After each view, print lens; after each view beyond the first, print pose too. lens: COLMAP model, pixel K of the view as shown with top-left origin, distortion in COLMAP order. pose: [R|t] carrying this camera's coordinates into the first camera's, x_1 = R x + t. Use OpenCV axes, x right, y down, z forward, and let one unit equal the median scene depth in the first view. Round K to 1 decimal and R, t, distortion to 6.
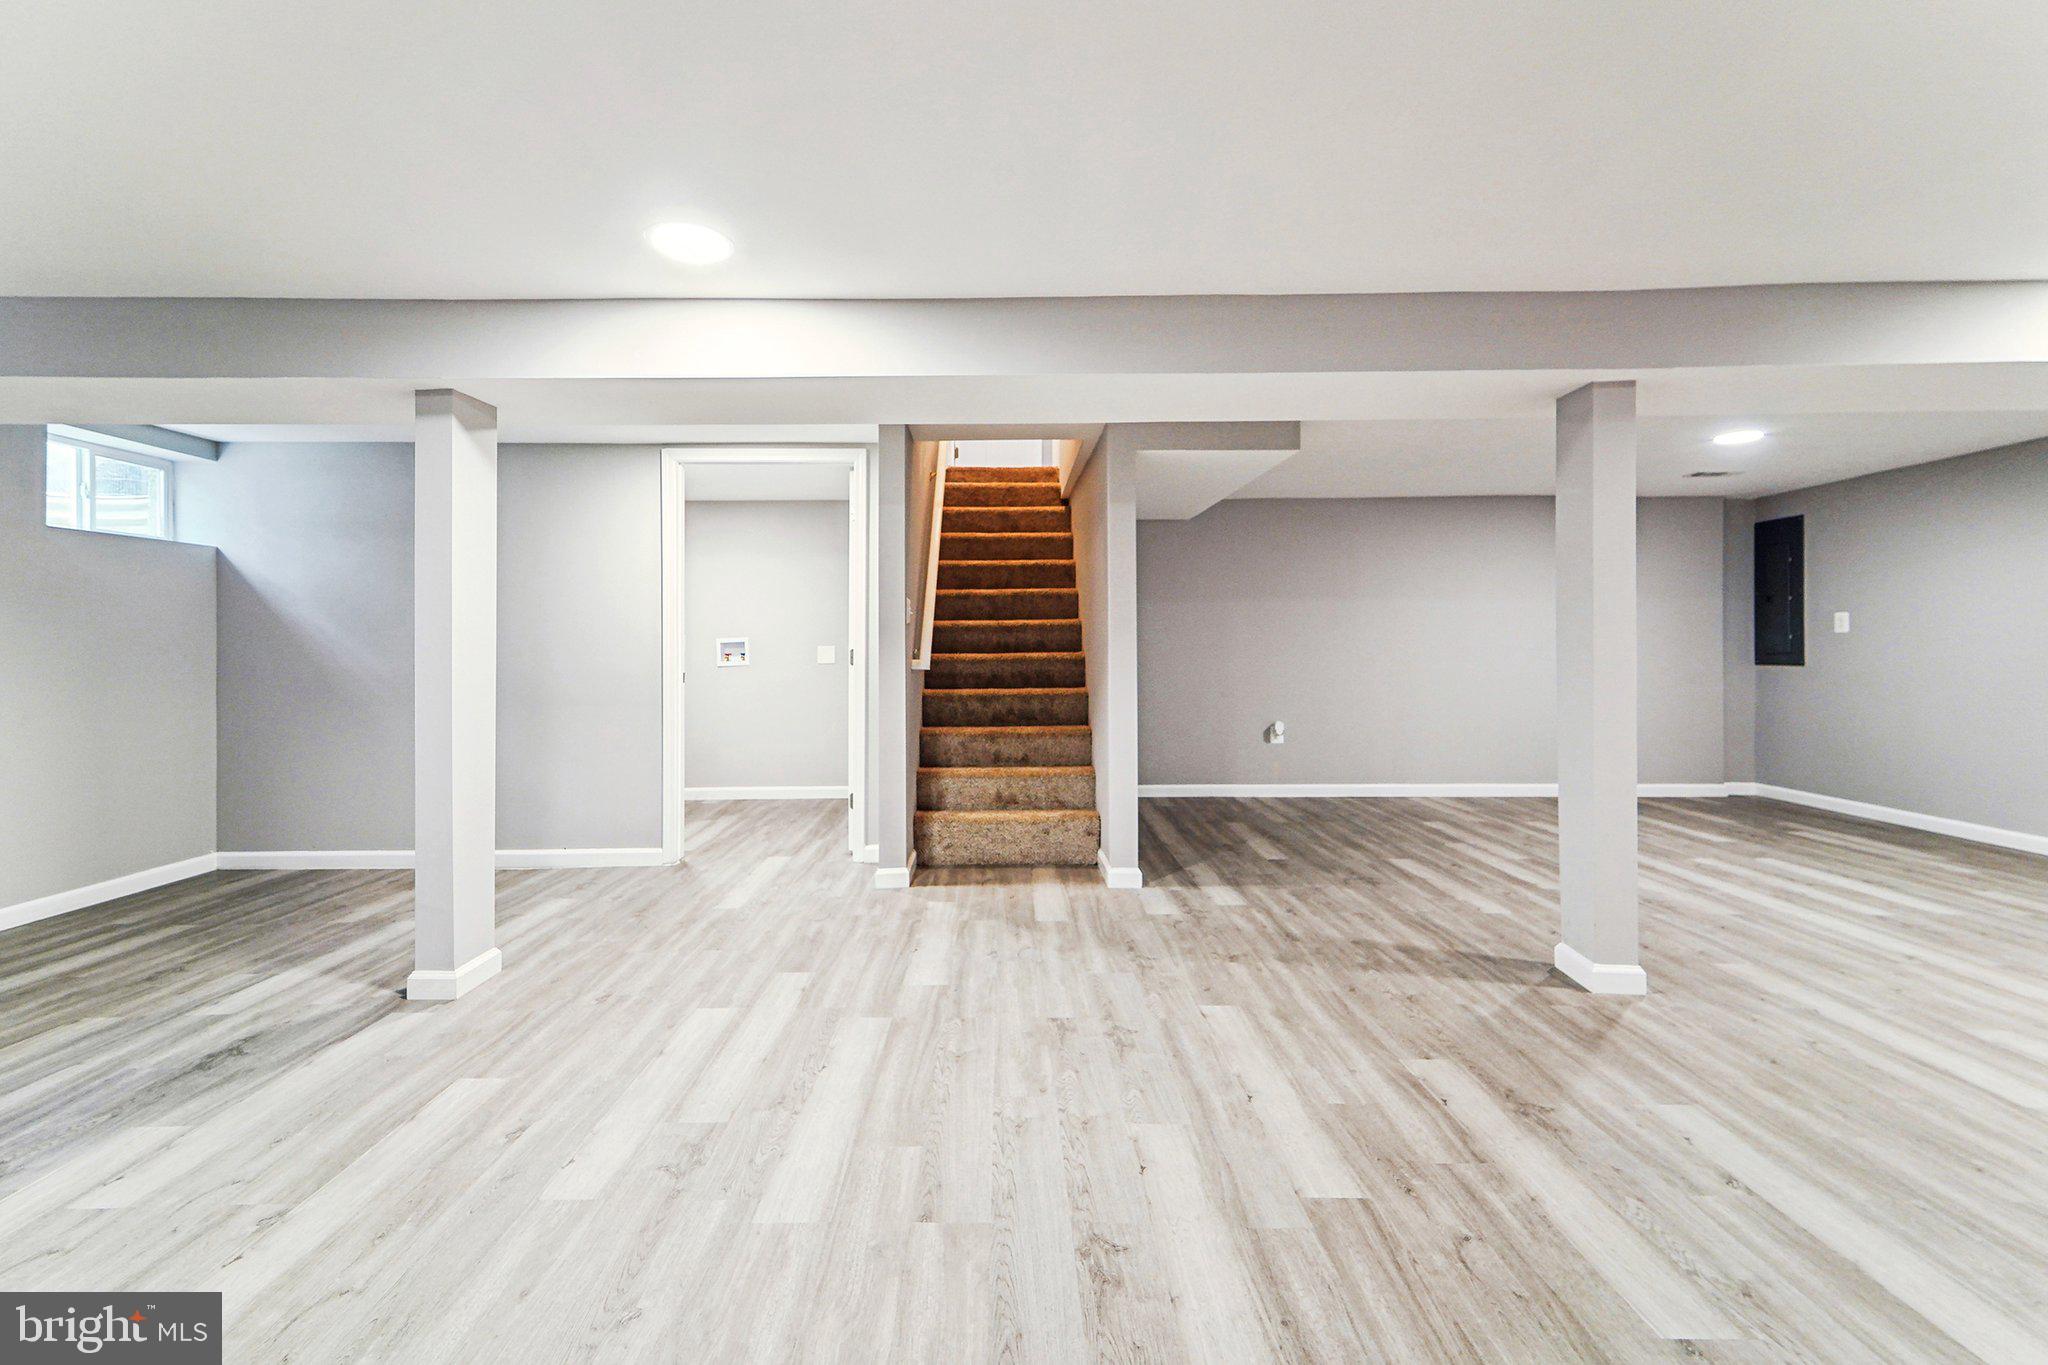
lens RADIAL K [[859.2, 0, 1034.0], [0, 859.2, 684.6], [0, 0, 1]] dist [0.012548, 0.000304]
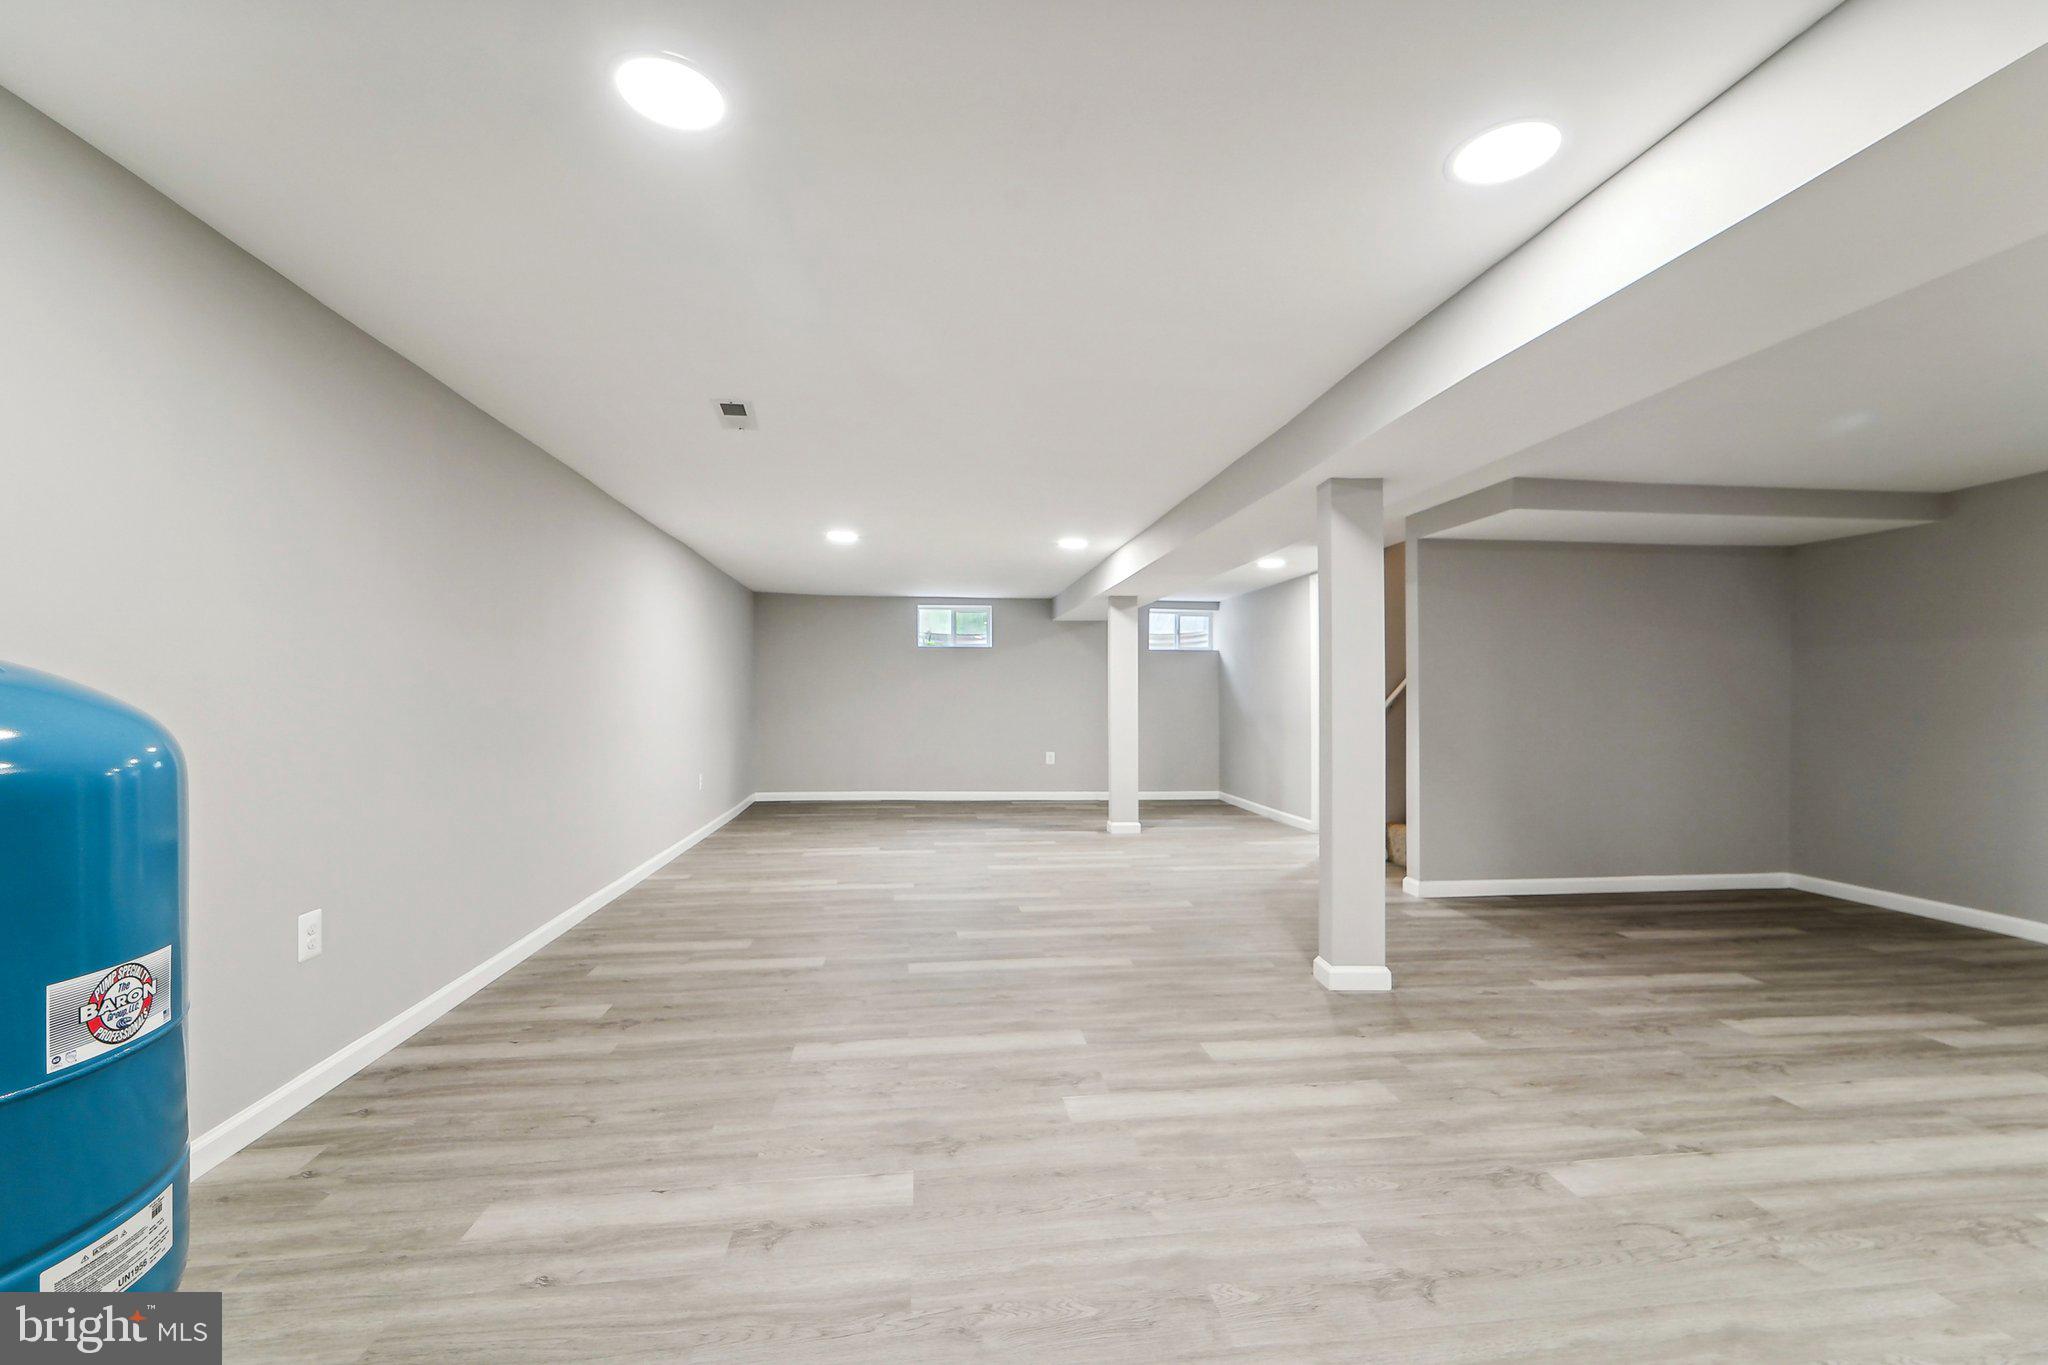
lens RADIAL K [[859.2, 0, 1034.0], [0, 859.2, 684.6], [0, 0, 1]] dist [0.012548, 0.000304]
pose [[0.131264, -0.012639, -0.991267, 1.721073], [-0.051850, 0.998463, -0.019597, -0.011023], [0.989991, 0.053970, 0.130407, 0.407505]]
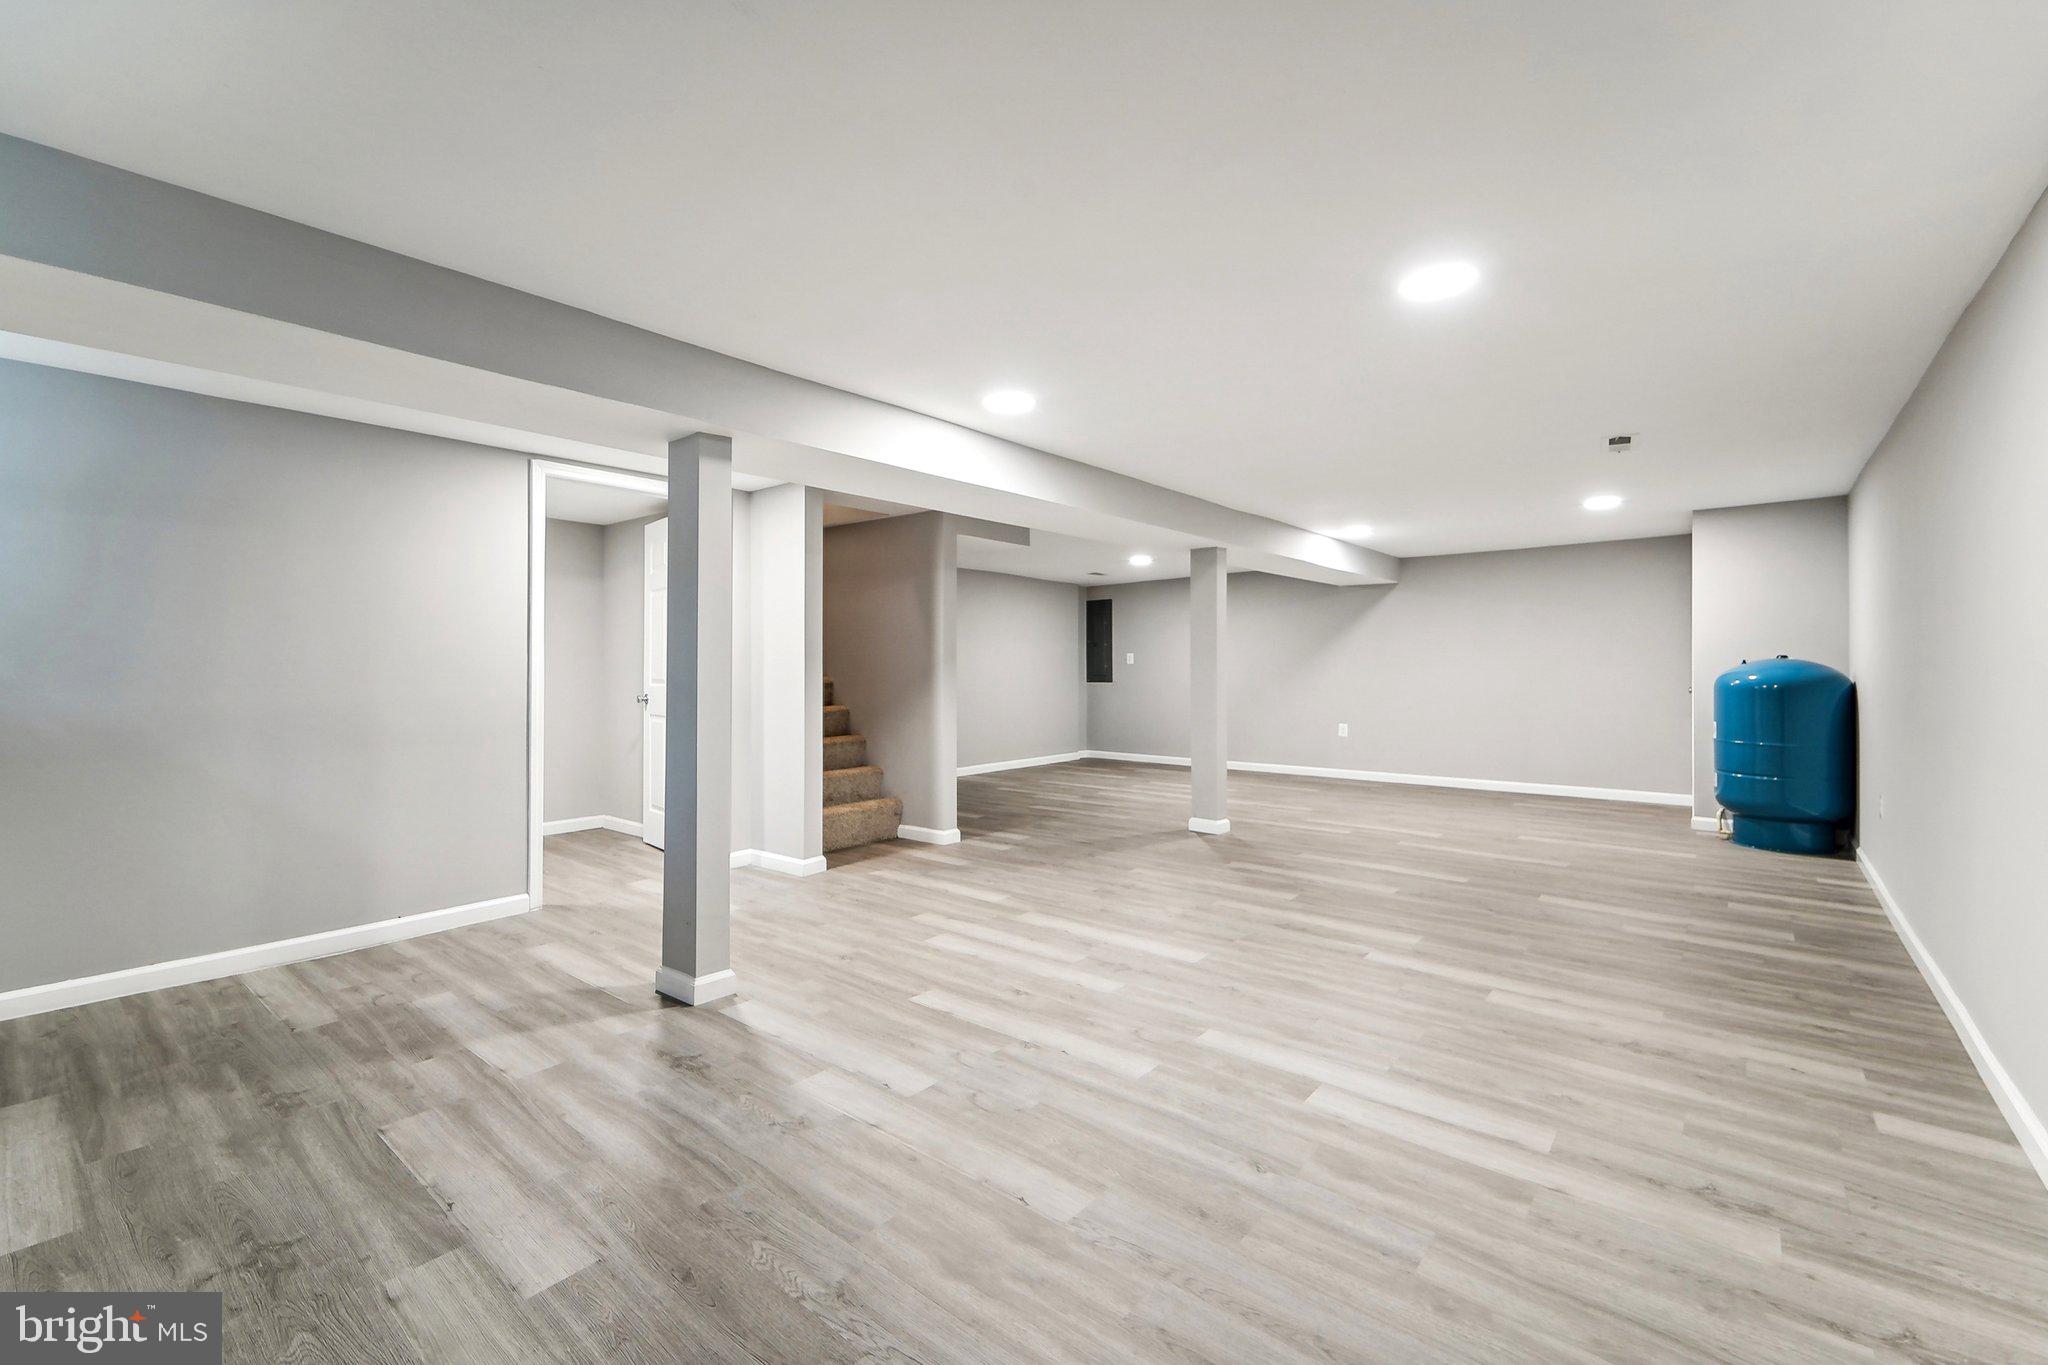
lens RADIAL K [[859.2, 0, 1034.0], [0, 859.2, 684.6], [0, 0, 1]] dist [0.012548, 0.000304]
pose [[0.638306, -0.012154, 0.769687, -1.227492], [0.035594, 0.999272, -0.013740, 0.002216], [-0.768960, 0.036167, 0.638273, 0.001677]]
